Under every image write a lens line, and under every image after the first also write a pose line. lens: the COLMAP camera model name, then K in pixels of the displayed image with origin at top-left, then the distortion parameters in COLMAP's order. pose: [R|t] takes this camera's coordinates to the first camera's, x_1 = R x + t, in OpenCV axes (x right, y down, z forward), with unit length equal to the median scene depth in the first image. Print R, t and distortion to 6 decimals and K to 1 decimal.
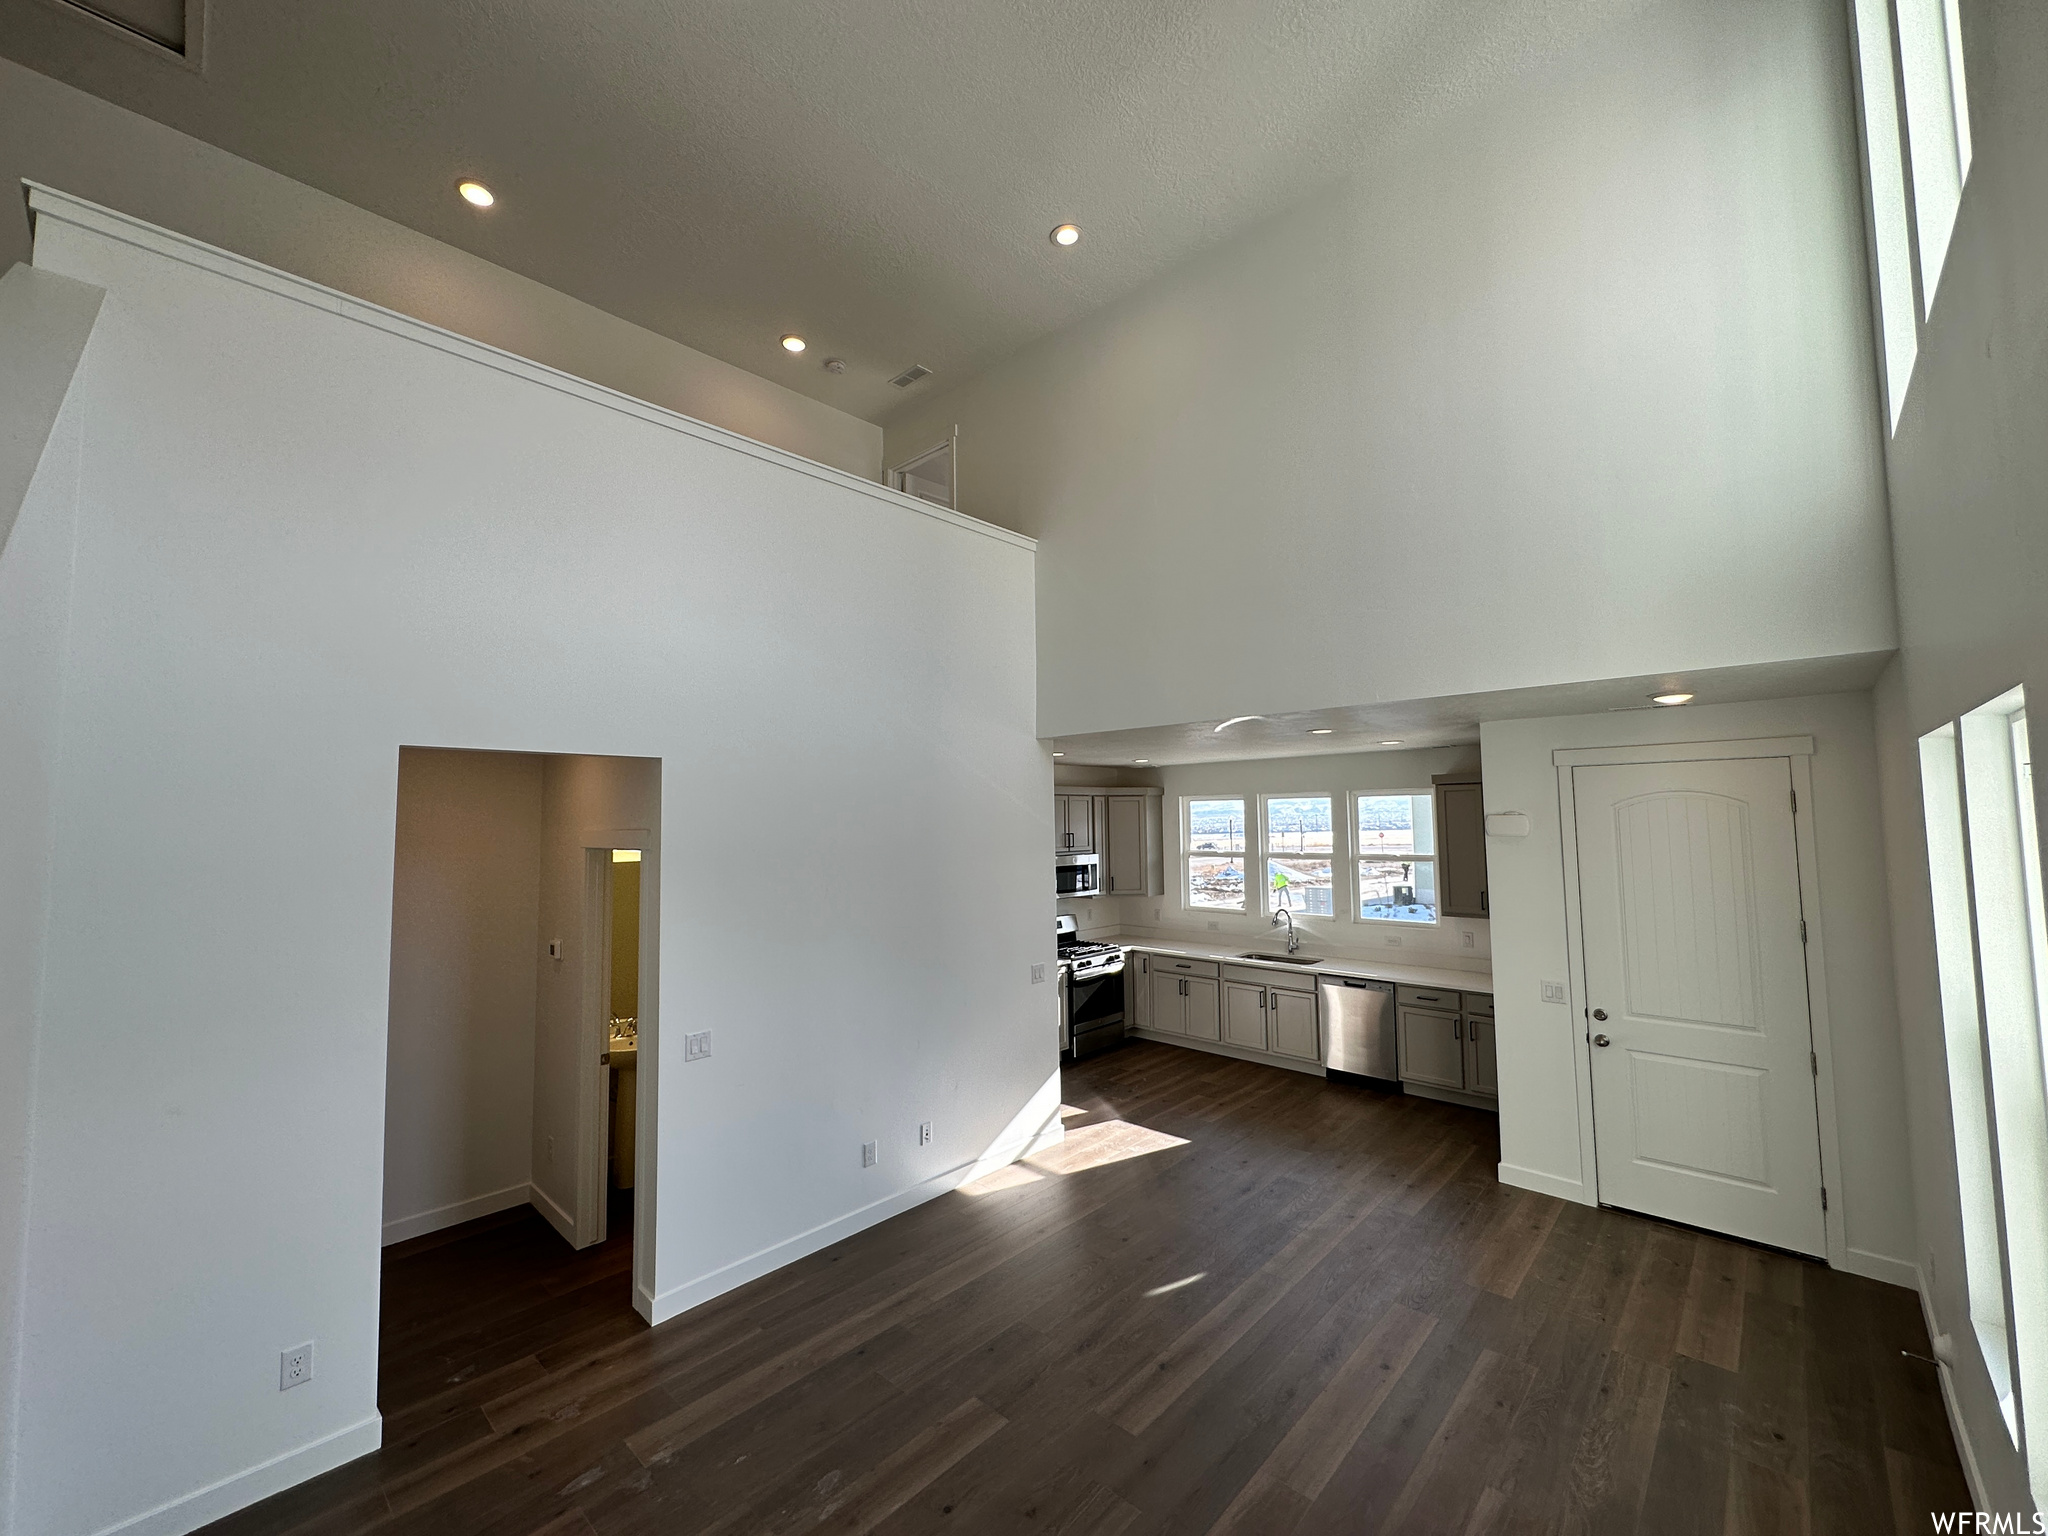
lens RADIAL K [[818.0, 0, 1021.6], [0, 818.0, 764.6], [0, 0, 1]] dist [-0.001820, 0.000326]
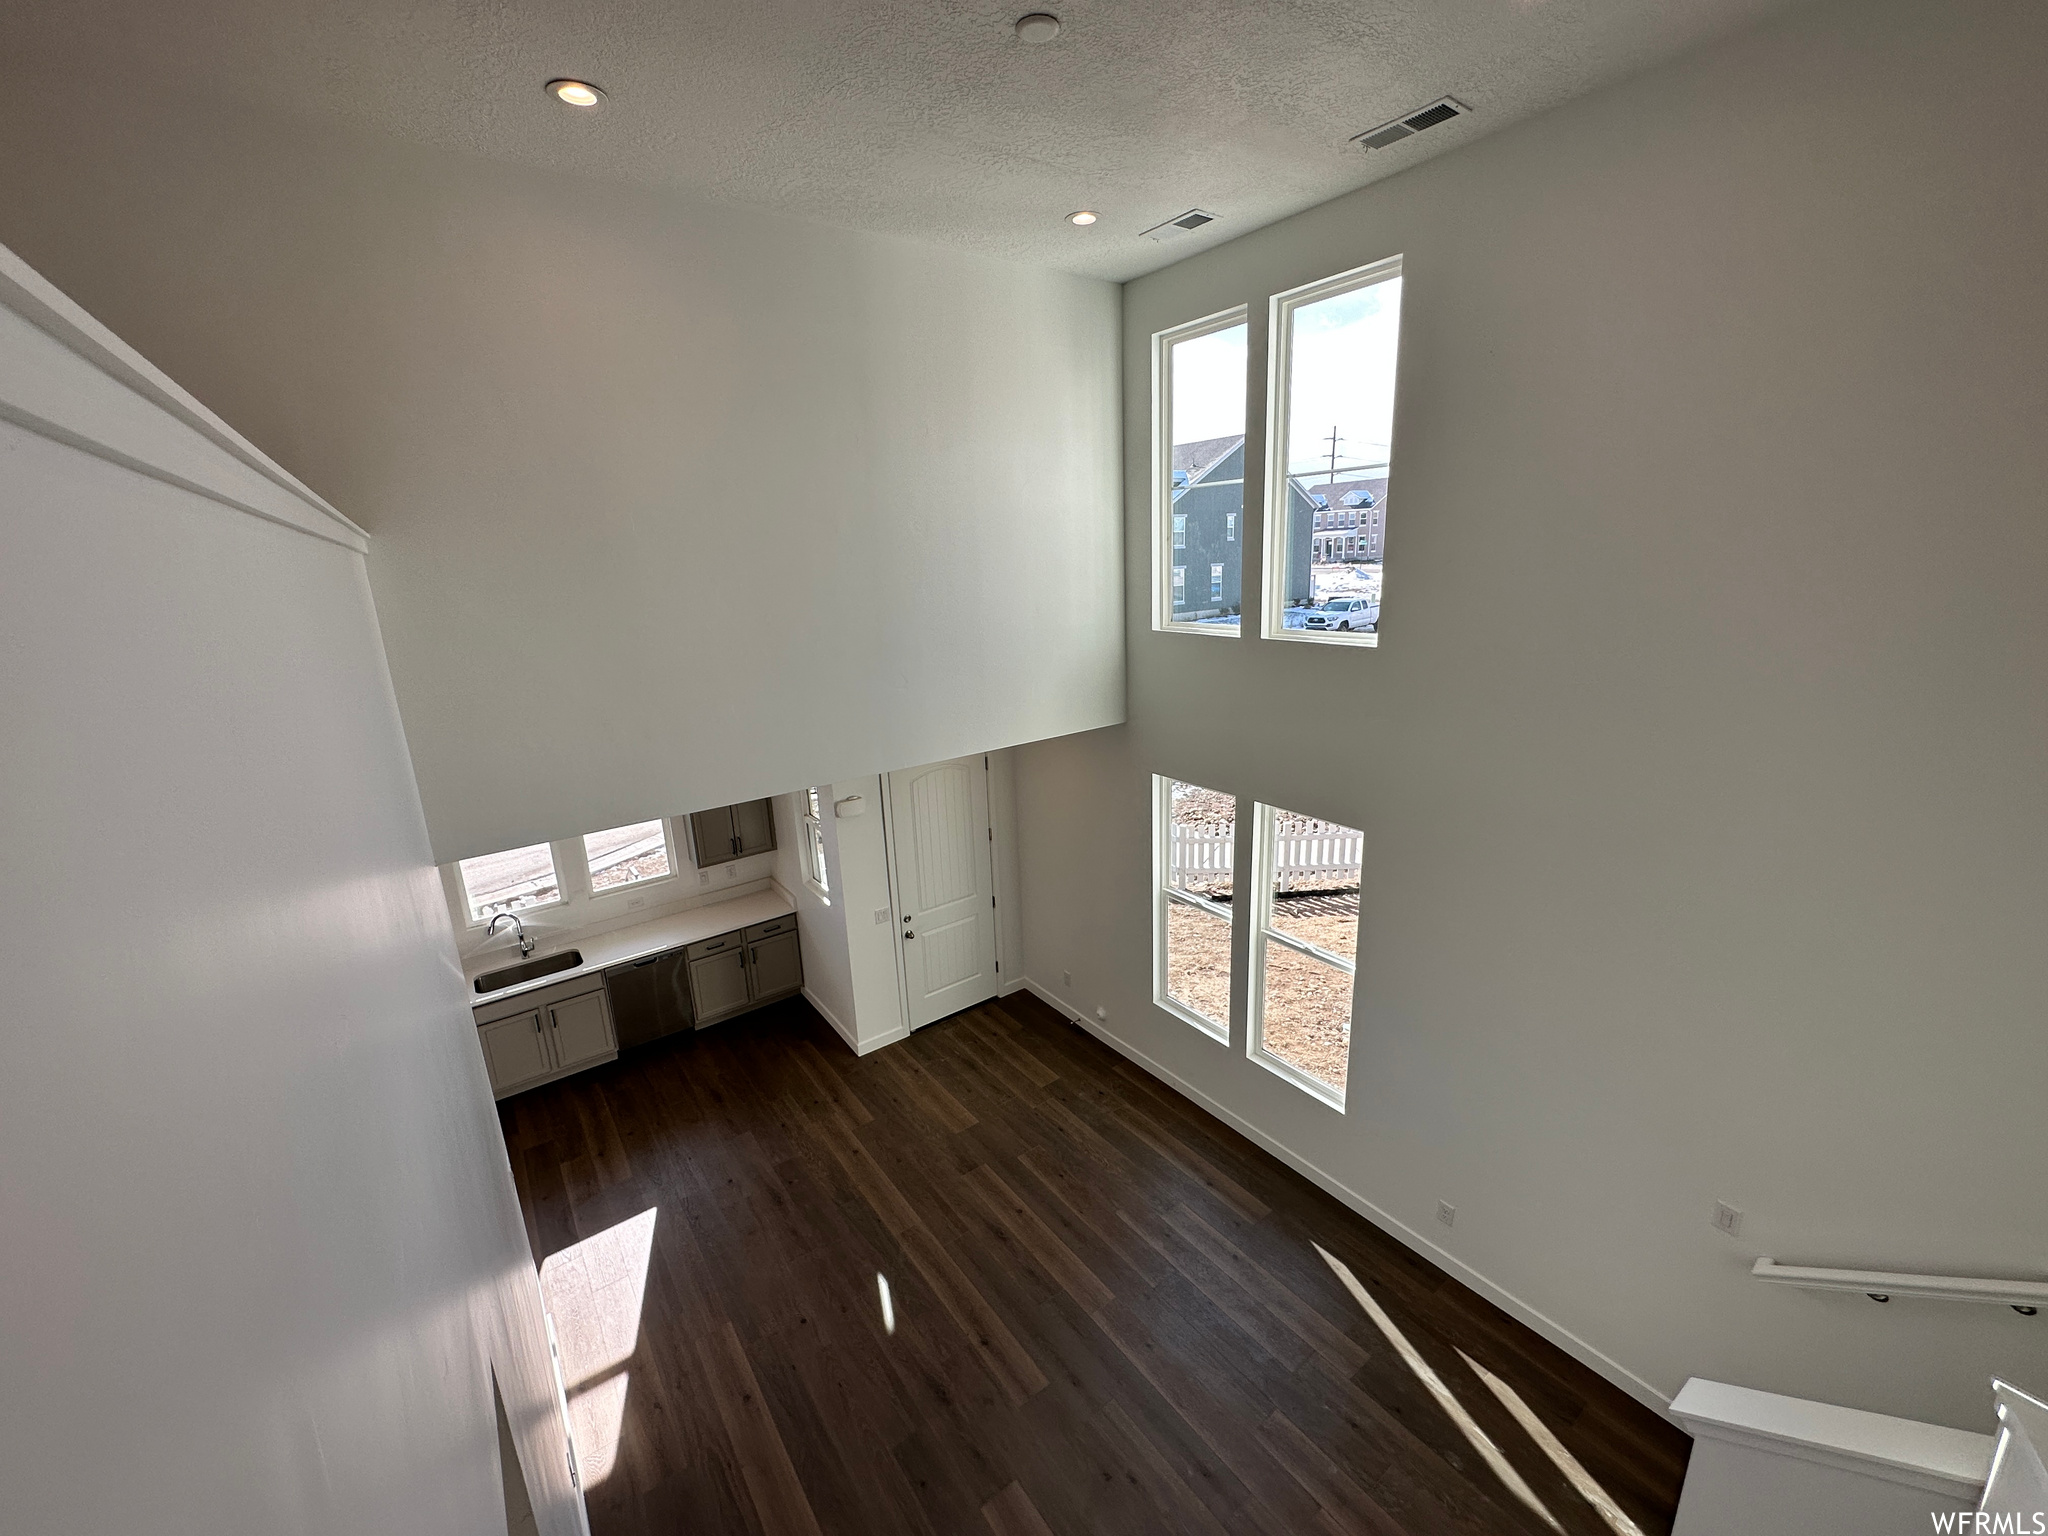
lens RADIAL K [[818.0, 0, 1021.6], [0, 818.0, 764.6], [0, 0, 1]] dist [-0.001820, 0.000326]
pose [[0.188153, -0.245517, 0.950957, -0.364596], [-0.026976, 0.966593, 0.254891, -0.213438], [-0.981769, -0.073612, 0.175244, 0.345783]]
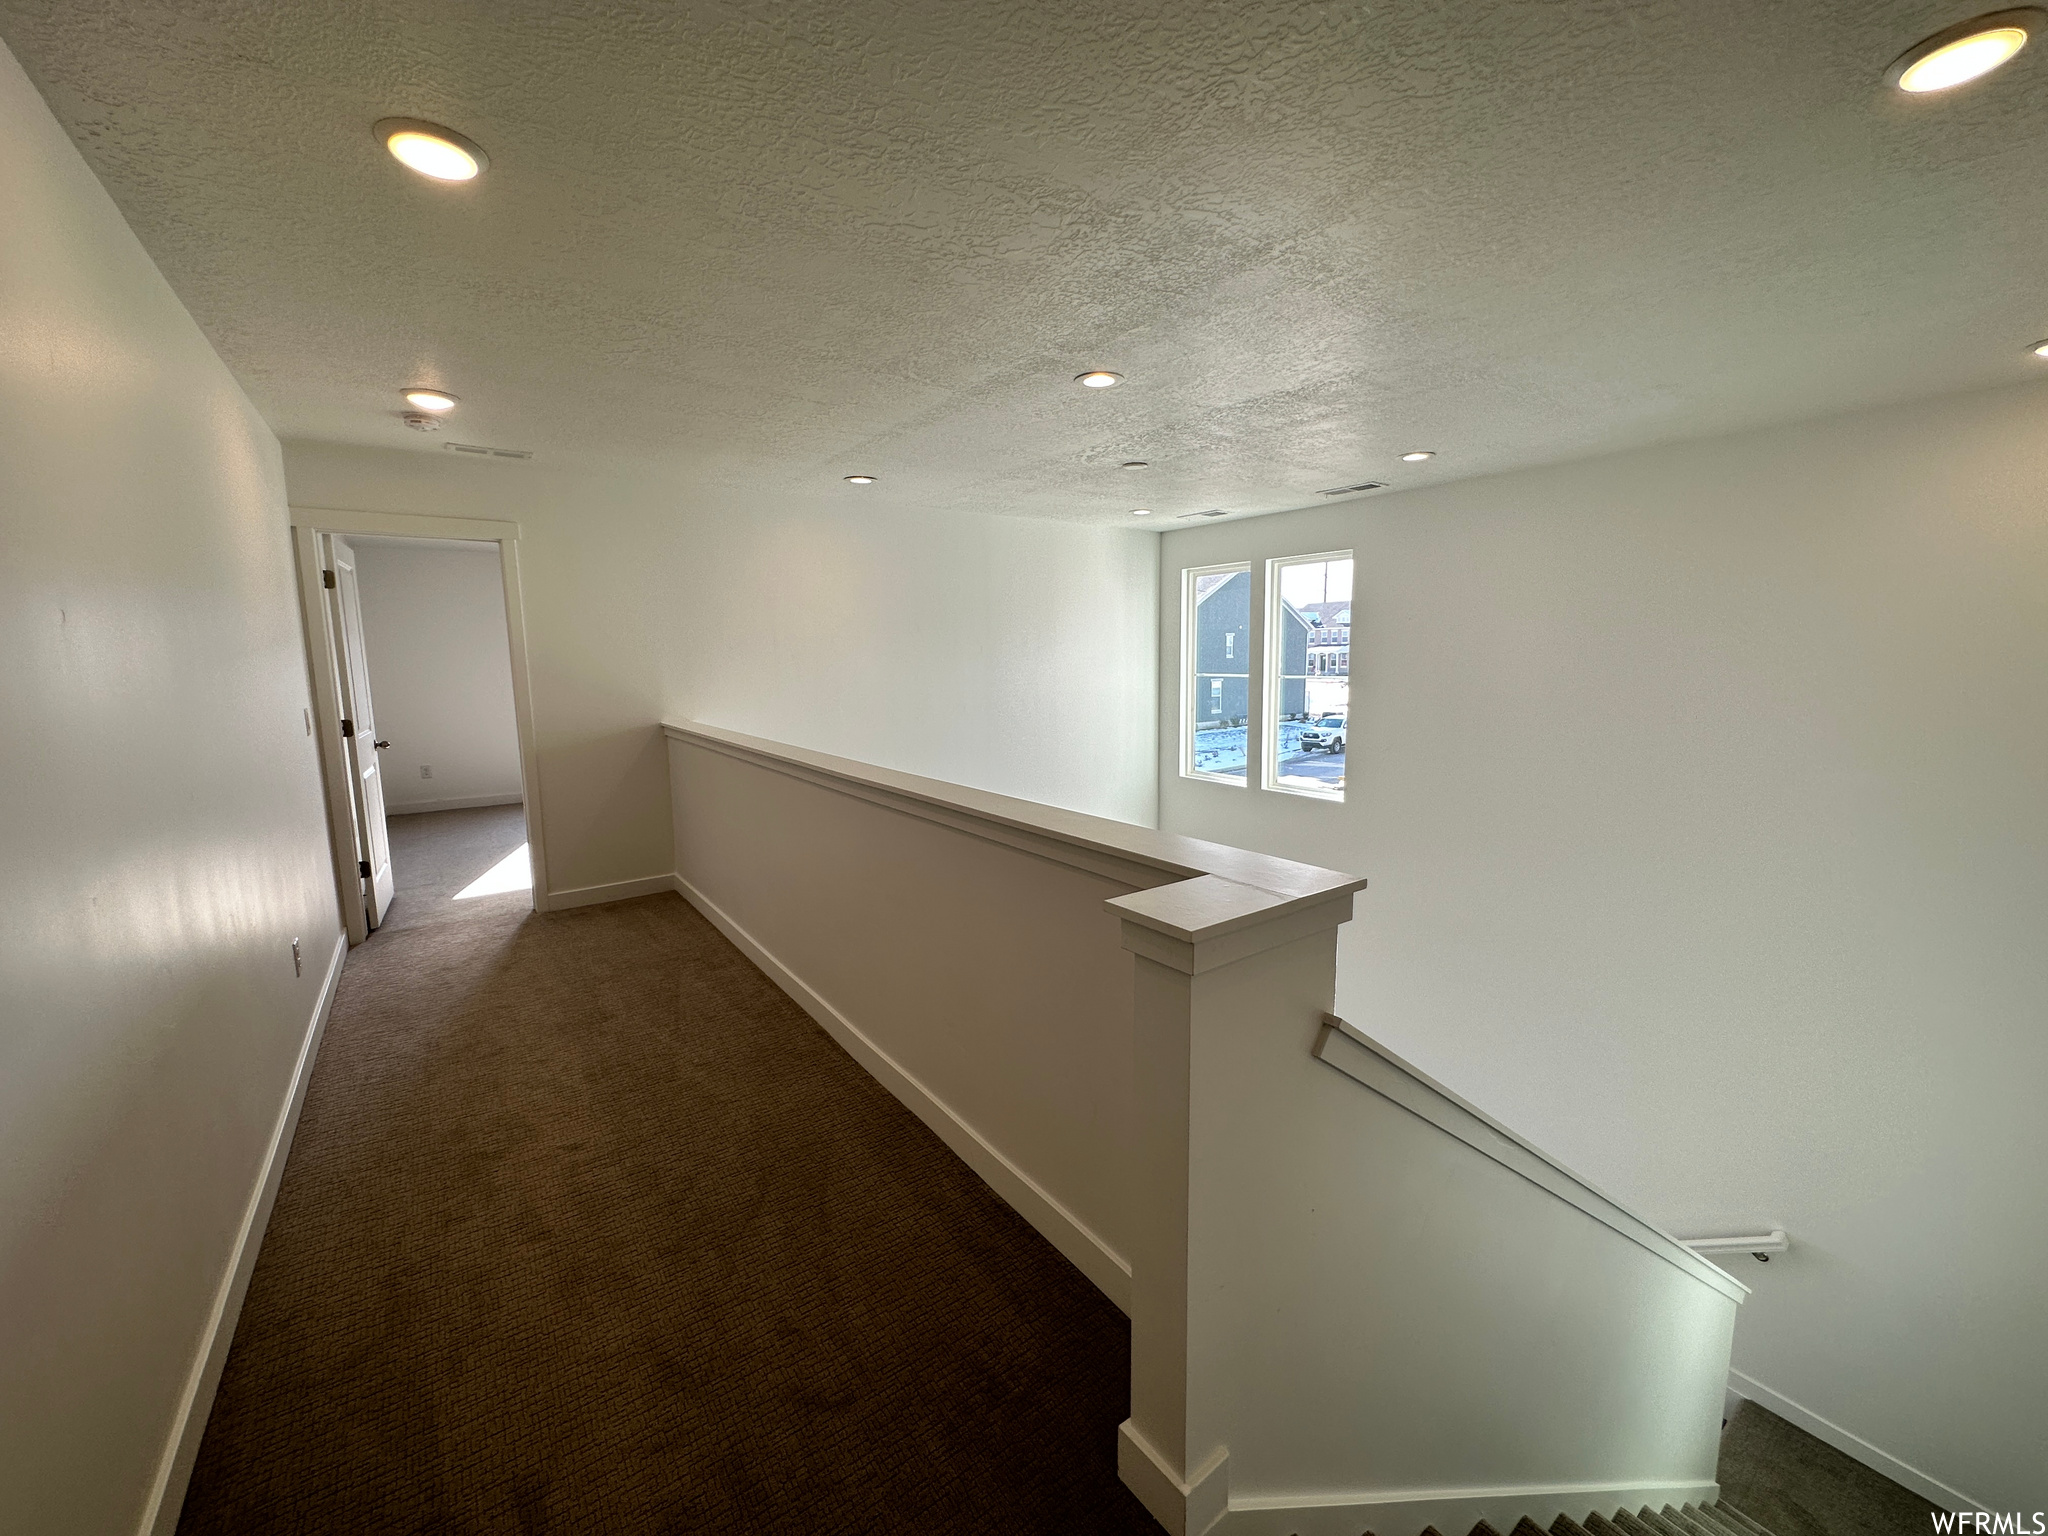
lens RADIAL K [[818.0, 0, 1021.6], [0, 818.0, 764.6], [0, 0, 1]] dist [-0.001820, 0.000326]
pose [[0.190838, -0.124483, 0.973697, -0.604069], [-0.053086, 0.989166, 0.136865, -0.285163], [-0.980185, -0.077808, 0.182162, 0.376837]]
